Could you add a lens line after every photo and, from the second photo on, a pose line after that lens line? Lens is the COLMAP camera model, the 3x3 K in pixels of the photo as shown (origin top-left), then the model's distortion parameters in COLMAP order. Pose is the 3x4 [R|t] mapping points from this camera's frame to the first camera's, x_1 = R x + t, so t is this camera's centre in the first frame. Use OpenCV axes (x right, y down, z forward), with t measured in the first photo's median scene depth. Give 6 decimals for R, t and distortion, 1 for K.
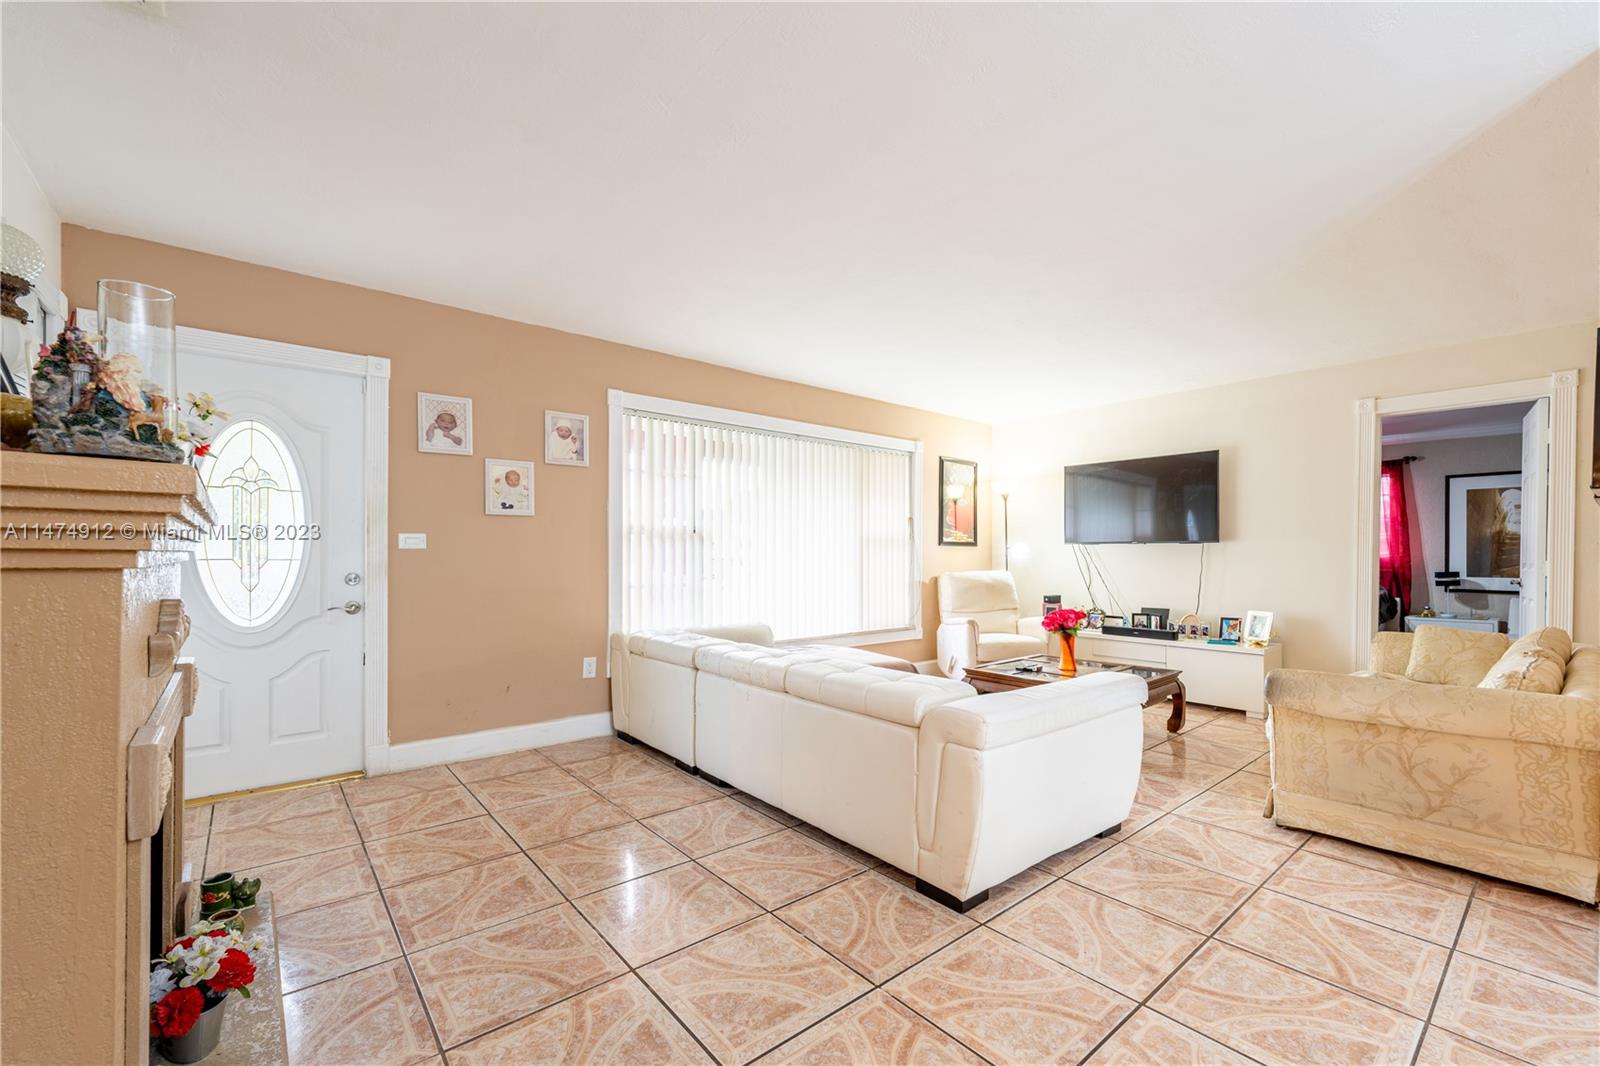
lens RADIAL K [[661.6, 0, 805.1], [0, 661.6, 539.2], [0, 0, 1]] dist [0.001732, 0.001321]
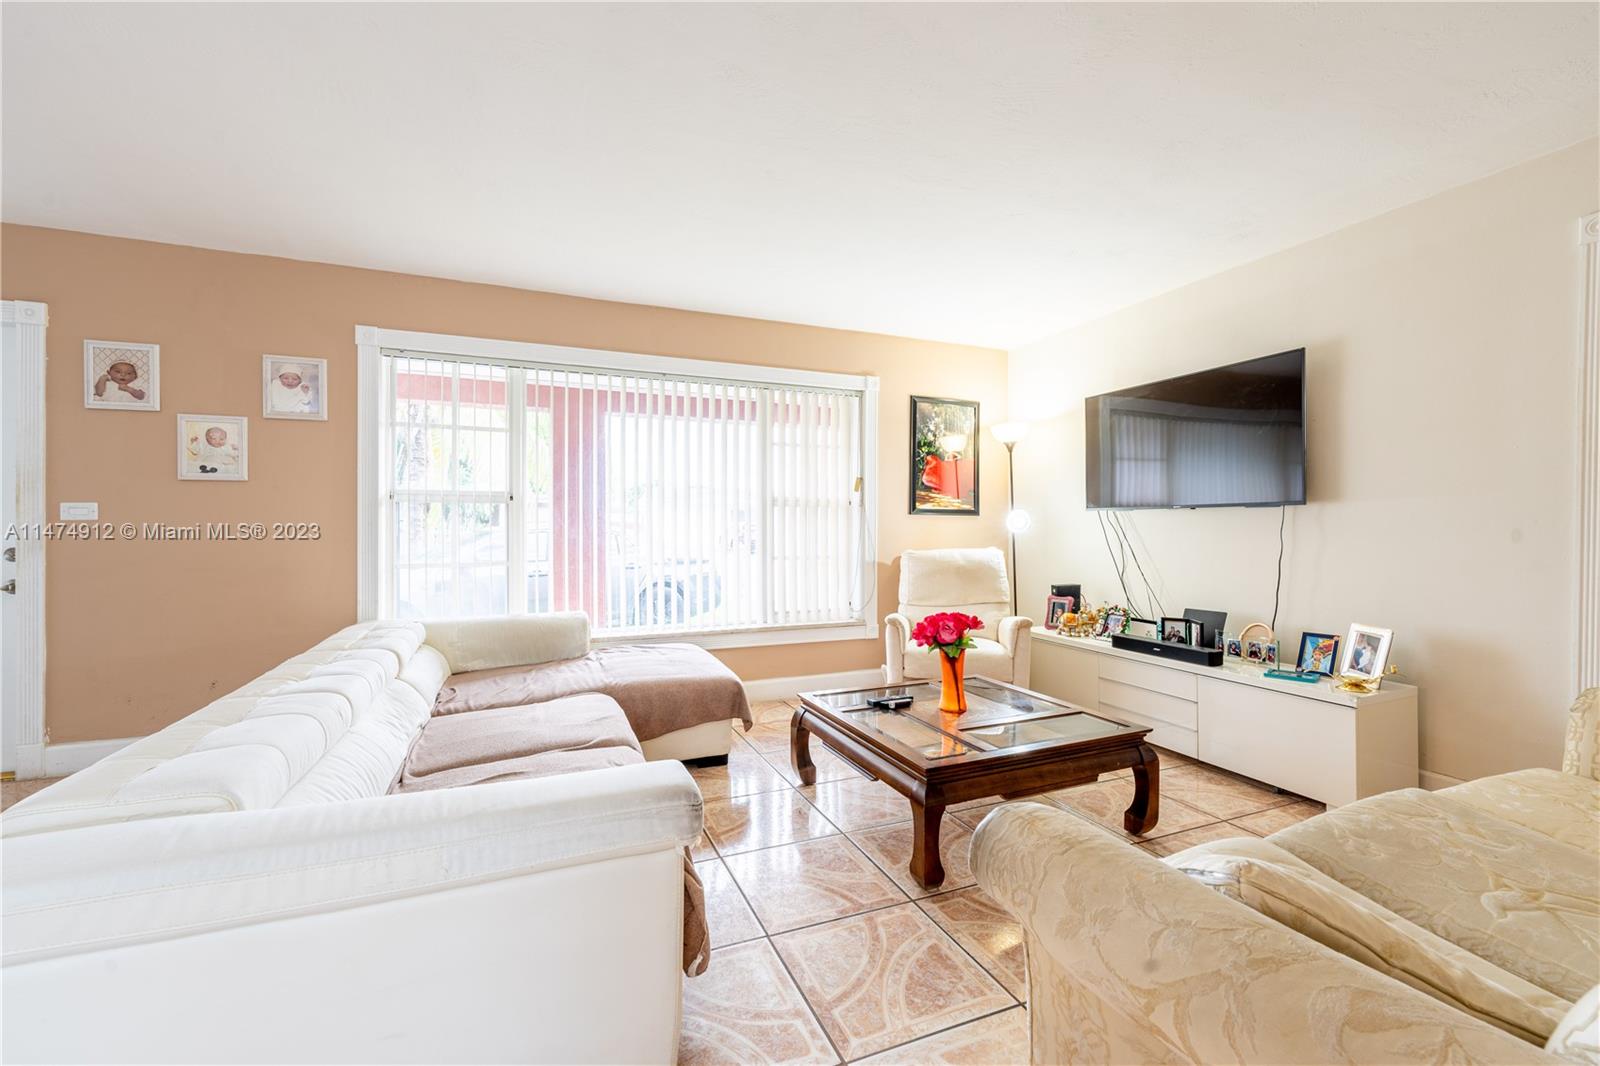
lens RADIAL K [[648.6, 0, 803.9], [0, 648.6, 525.8], [0, 0, 1]] dist [-0.009128, 0.000333]
pose [[0.953110, -0.001962, -0.302617, 0.322139], [0.008369, 0.999767, 0.019877, 0.007066], [0.302508, -0.021478, 0.952905, 0.273724]]
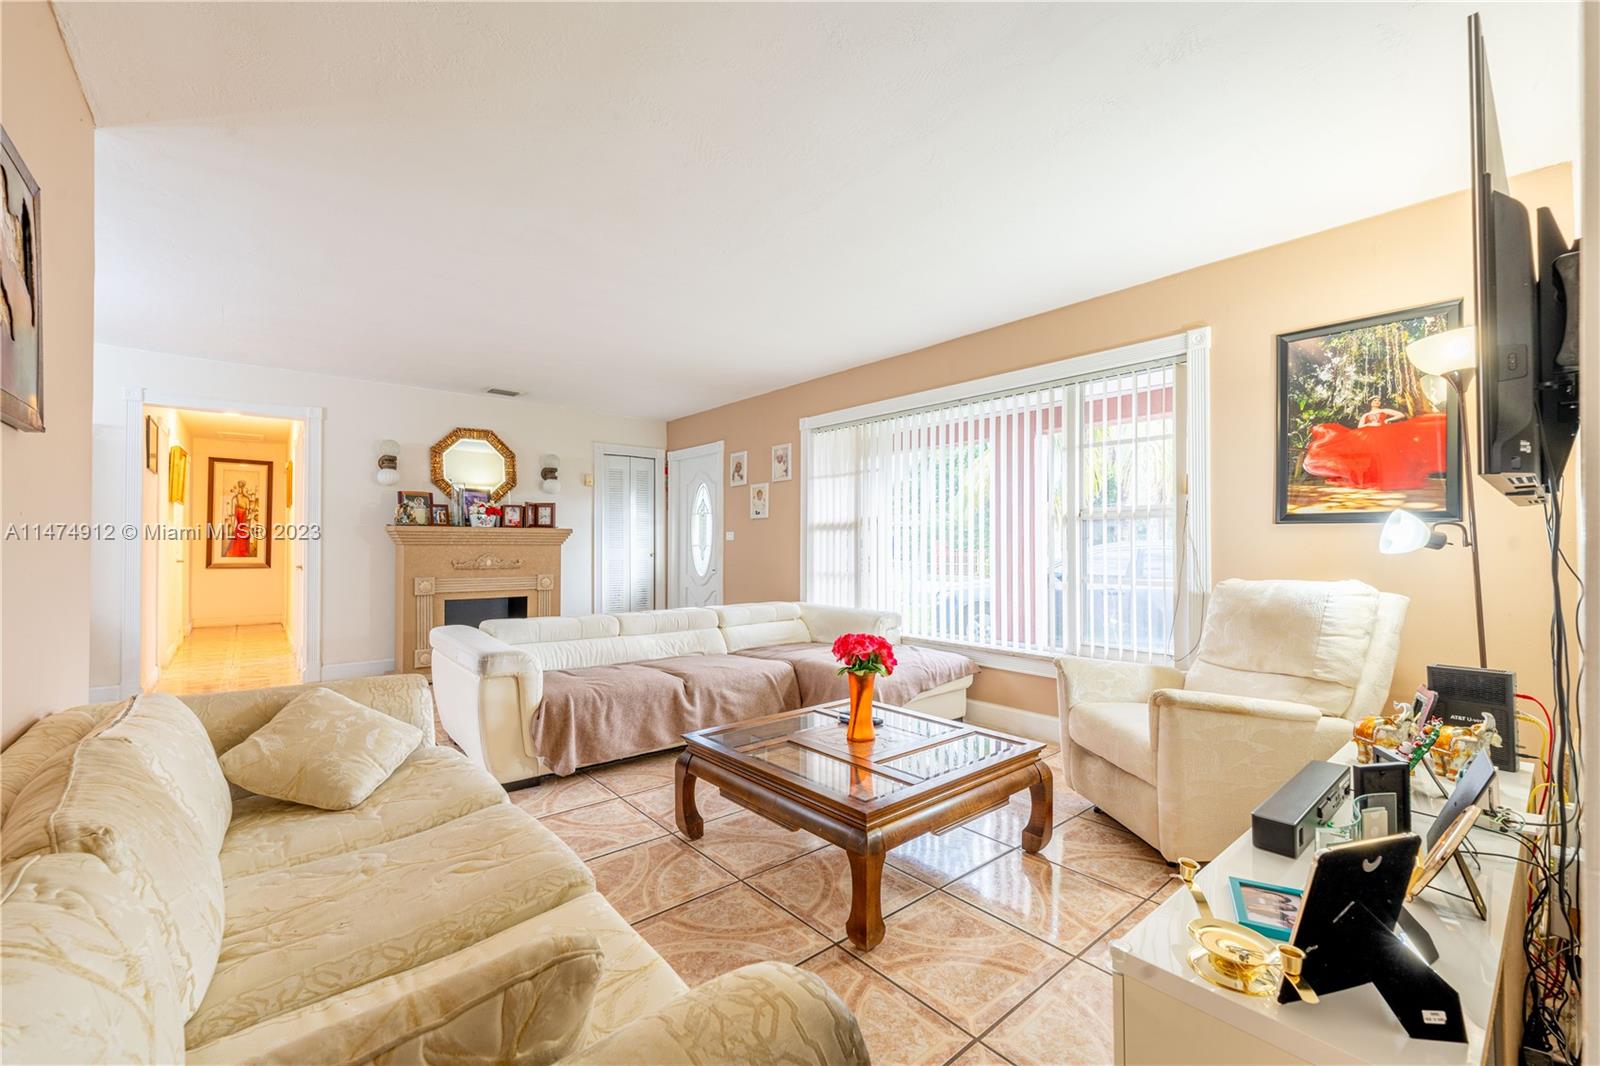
lens RADIAL K [[661.6, 0, 805.1], [0, 661.6, 539.2], [0, 0, 1]] dist [0.001732, 0.001321]
pose [[-0.005854, -0.006447, -0.999962, 0.706424], [0.023949, 0.999691, -0.006586, 0.016570], [0.999696, -0.023986, -0.005697, 0.689785]]
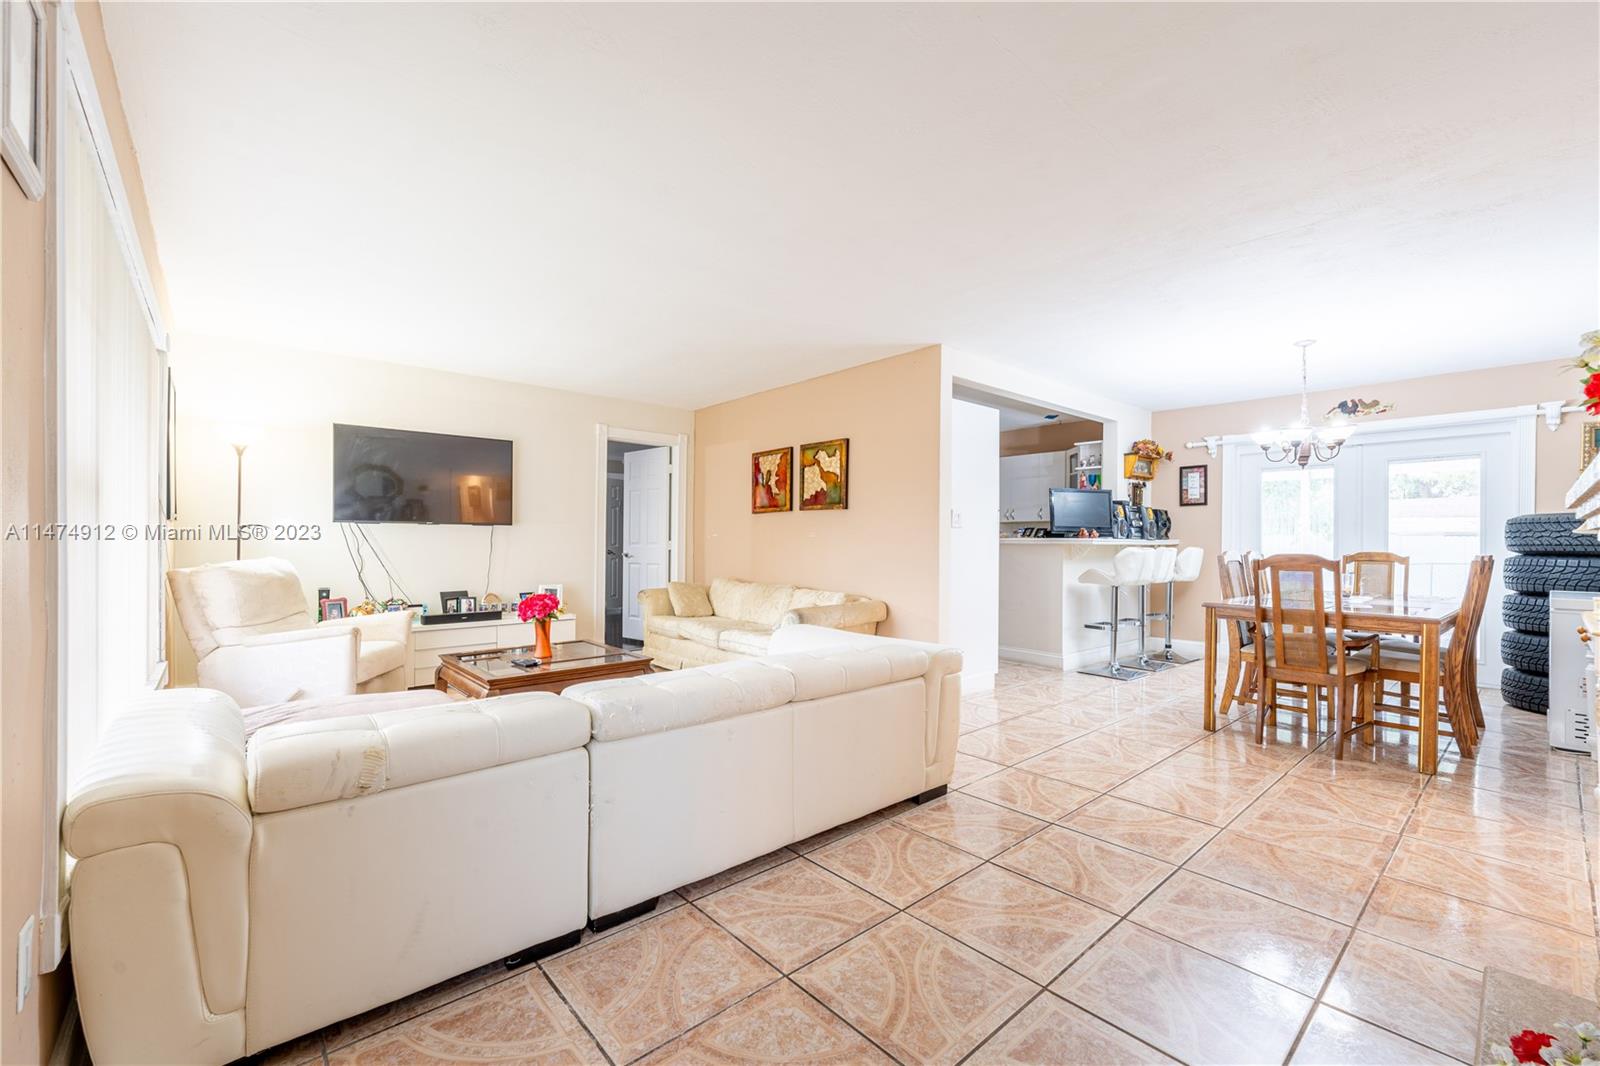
lens RADIAL K [[648.5, 0, 800.0], [0, 648.5, 533.0], [0, 0, 1]] dist [0.006673, 0.000113]
pose [[-0.016186, 0.005279, 0.999855, -0.397791], [-0.027595, 0.999603, -0.005724, 0.009086], [-0.999488, -0.027684, -0.016034, 0.468114]]
